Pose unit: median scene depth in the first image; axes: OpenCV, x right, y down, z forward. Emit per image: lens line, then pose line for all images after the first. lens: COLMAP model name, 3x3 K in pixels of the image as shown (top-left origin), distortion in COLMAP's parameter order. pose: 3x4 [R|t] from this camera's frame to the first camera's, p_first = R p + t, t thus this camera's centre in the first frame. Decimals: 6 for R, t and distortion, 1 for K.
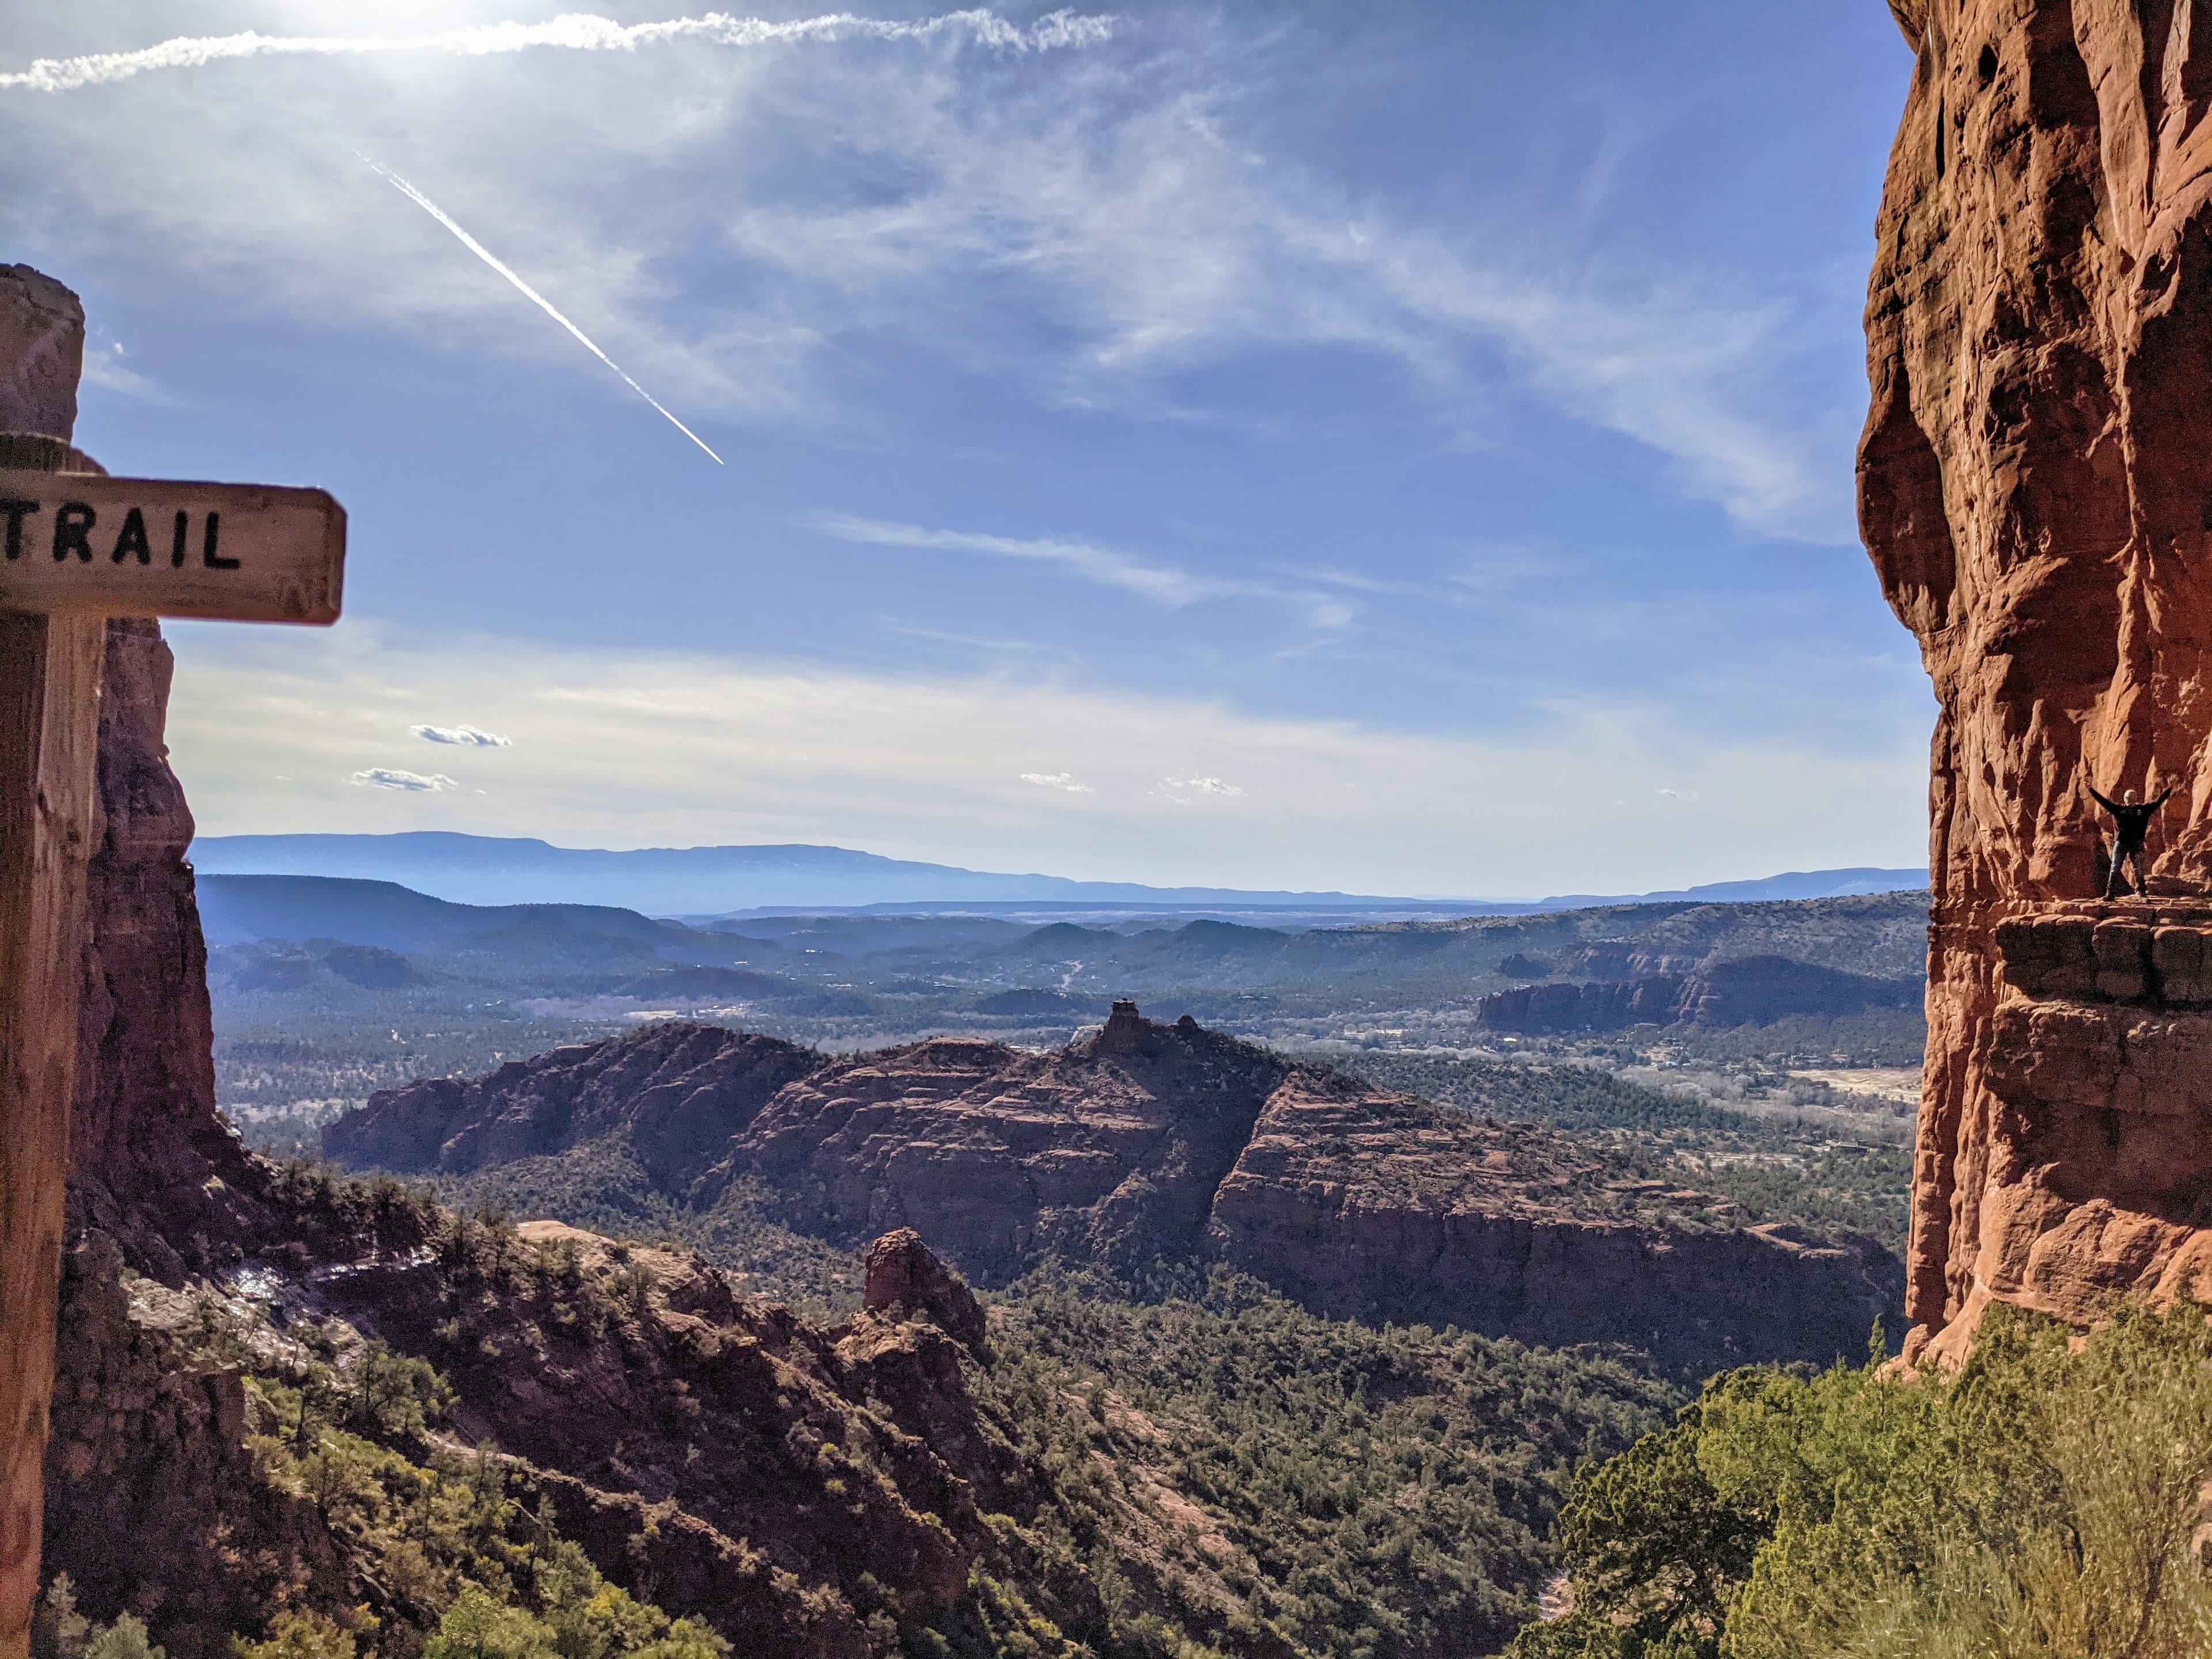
lens RADIAL K [[1720.2, 0, 1082.1], [0, 1720.2, 901.2], [0, 0, 1]] dist [0.050200, -0.065820]
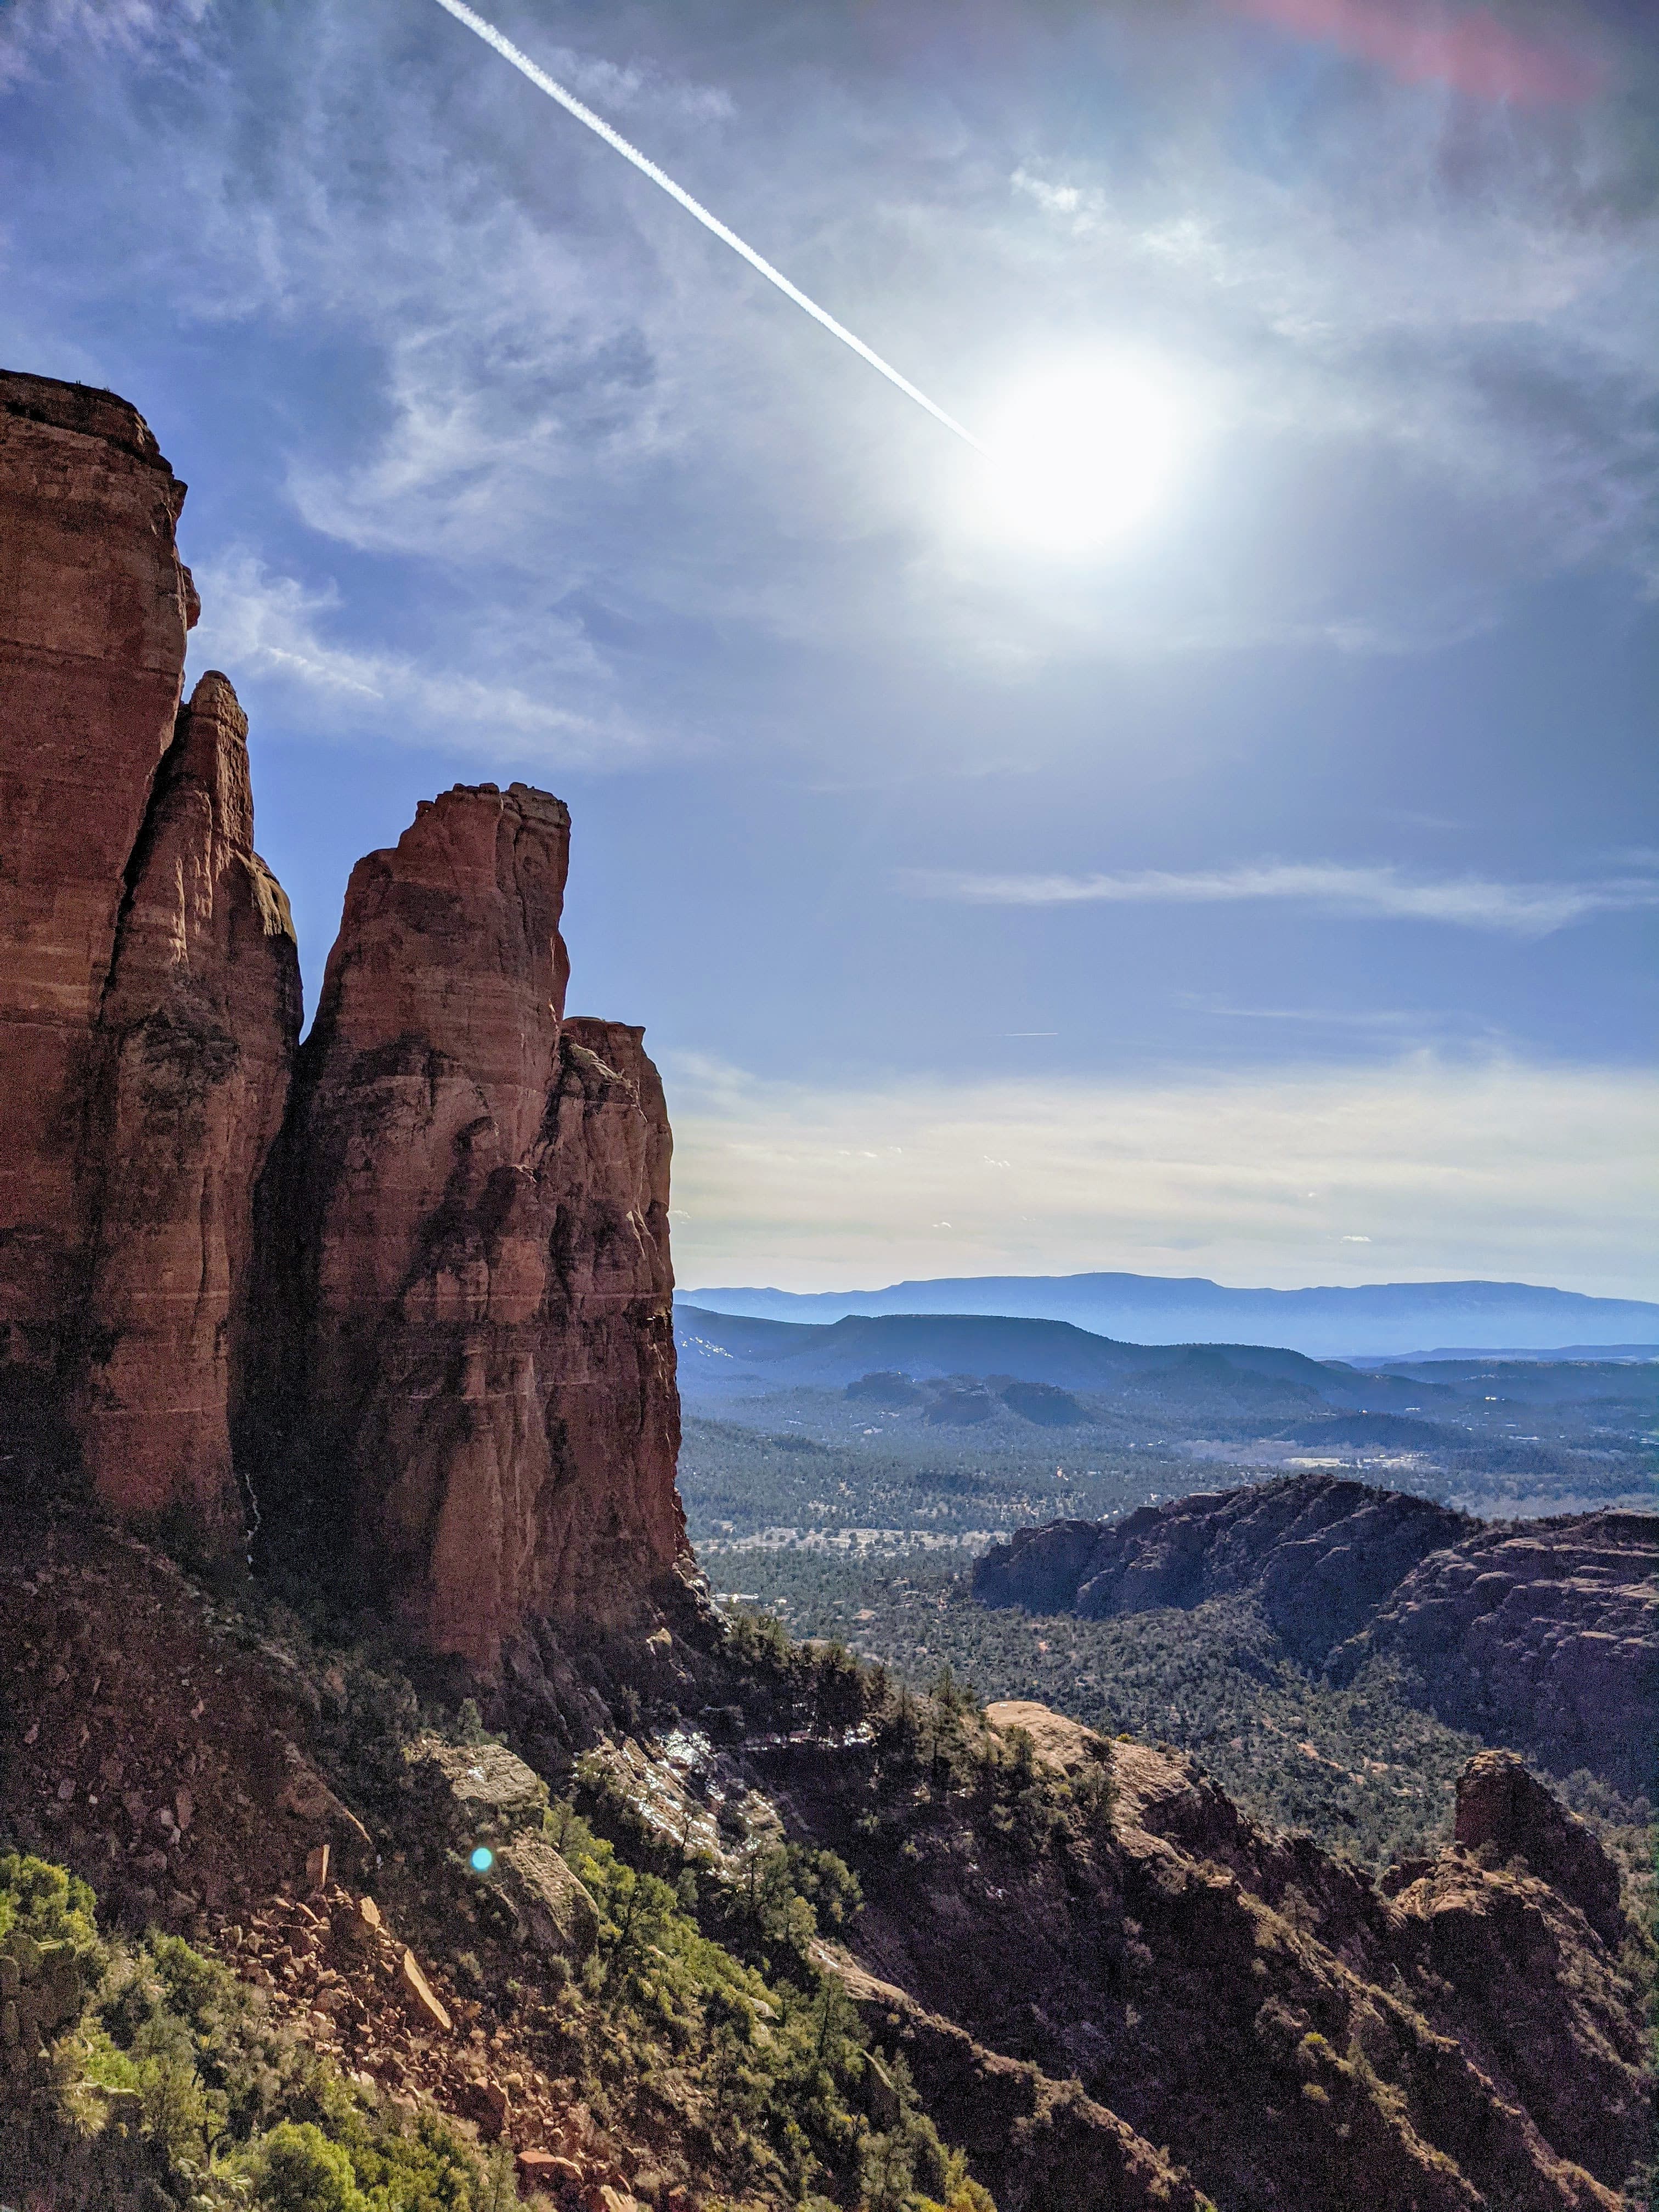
lens RADIAL K [[1720.2, 0, 827.5], [0, 1720.2, 1110.8], [0, 0, 1]] dist [0.050200, -0.065820]
pose [[0.863194, -0.060392, -0.501248, 0.082826], [-0.006263, 0.991463, -0.130241, -0.007993], [0.504834, 0.115562, 0.855446, 0.121455]]
